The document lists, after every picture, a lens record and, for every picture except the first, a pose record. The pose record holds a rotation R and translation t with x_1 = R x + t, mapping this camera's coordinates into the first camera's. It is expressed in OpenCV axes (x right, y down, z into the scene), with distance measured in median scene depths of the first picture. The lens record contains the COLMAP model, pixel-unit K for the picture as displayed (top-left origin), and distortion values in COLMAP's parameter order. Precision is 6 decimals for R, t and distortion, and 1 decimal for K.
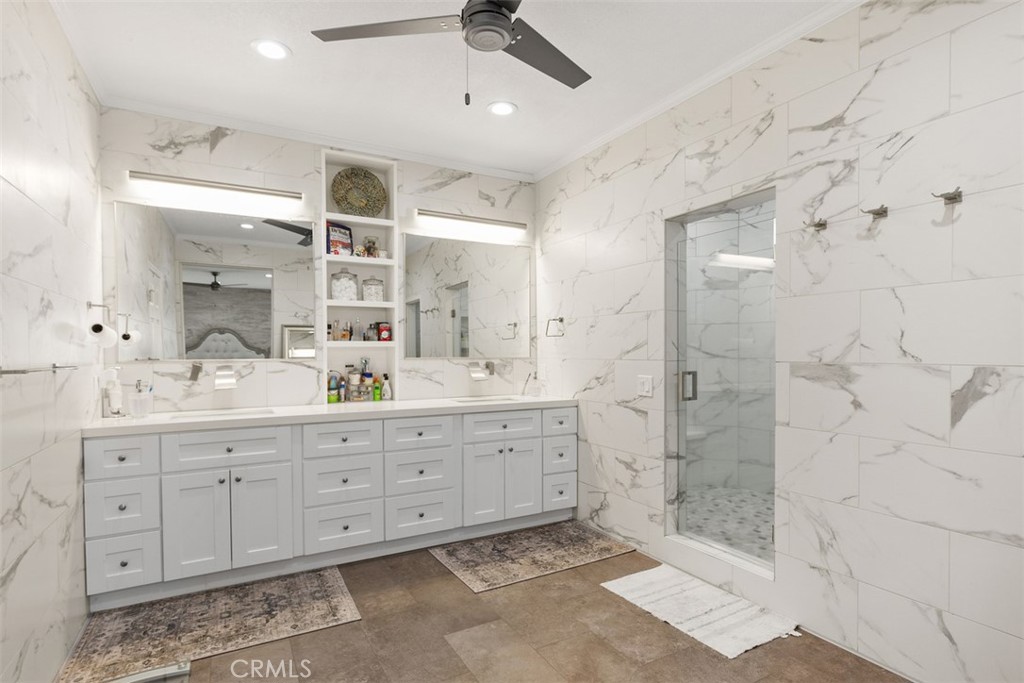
lens RADIAL K [[524.8, 0, 513.7], [0, 524.8, 346.6], [0, 0, 1]] dist [-0.003446, -0.000164]
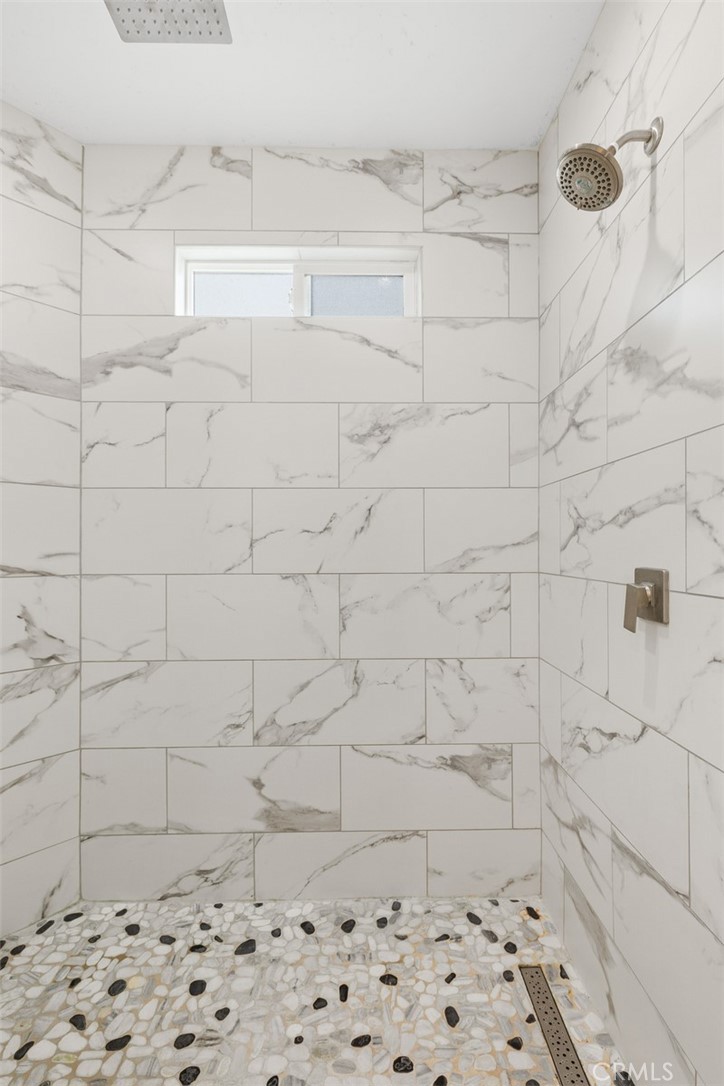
lens RADIAL K [[496.2, 0, 365.6], [0, 496.2, 546.8], [0, 0, 1]] dist [-0.001151, 0.000636]
pose [[0.498522, 0.004212, 0.866867, 0.212022], [-0.000397, 0.999989, -0.004630, 0.002186], [-0.866877, 0.001964, 0.498519, 0.628712]]
